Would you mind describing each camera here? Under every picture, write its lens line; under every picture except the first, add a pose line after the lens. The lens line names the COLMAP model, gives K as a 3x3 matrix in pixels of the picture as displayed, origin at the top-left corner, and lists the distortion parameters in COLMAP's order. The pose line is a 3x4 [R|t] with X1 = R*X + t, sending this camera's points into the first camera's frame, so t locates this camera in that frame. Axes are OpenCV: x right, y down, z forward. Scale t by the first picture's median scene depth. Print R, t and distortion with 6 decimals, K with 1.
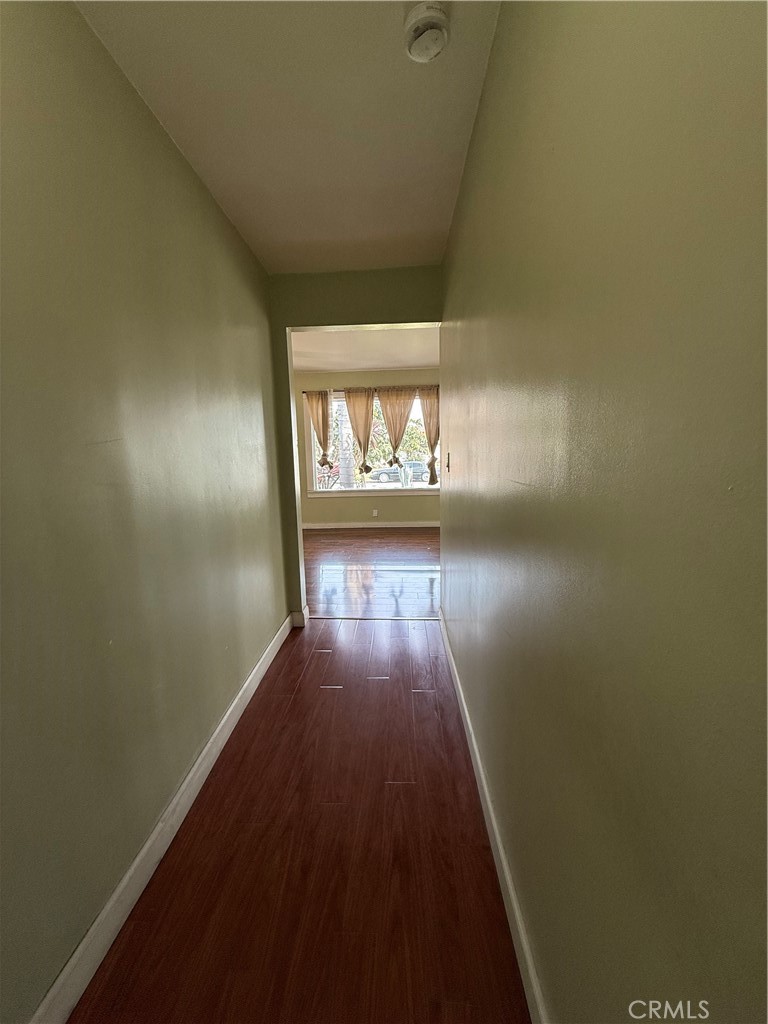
lens RADIAL K [[405.3, 0, 384.0], [0, 405.3, 512.0], [0, 0, 1]] dist [0.000229, -0.000050]
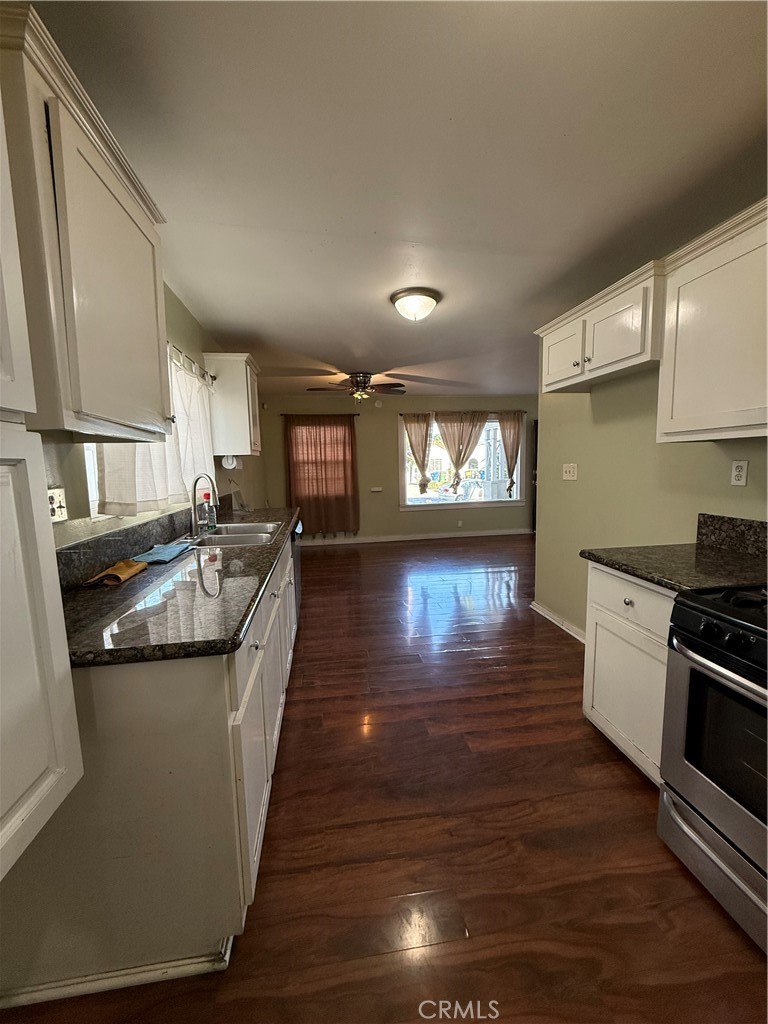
lens RADIAL K [[405.3, 0, 384.0], [0, 405.3, 512.0], [0, 0, 1]] dist [0.000229, -0.000050]
pose [[0.981160, -0.024618, 0.191623, -0.447821], [0.034119, 0.998338, -0.046439, 0.014323], [-0.190161, 0.052102, 0.980369, -0.047104]]
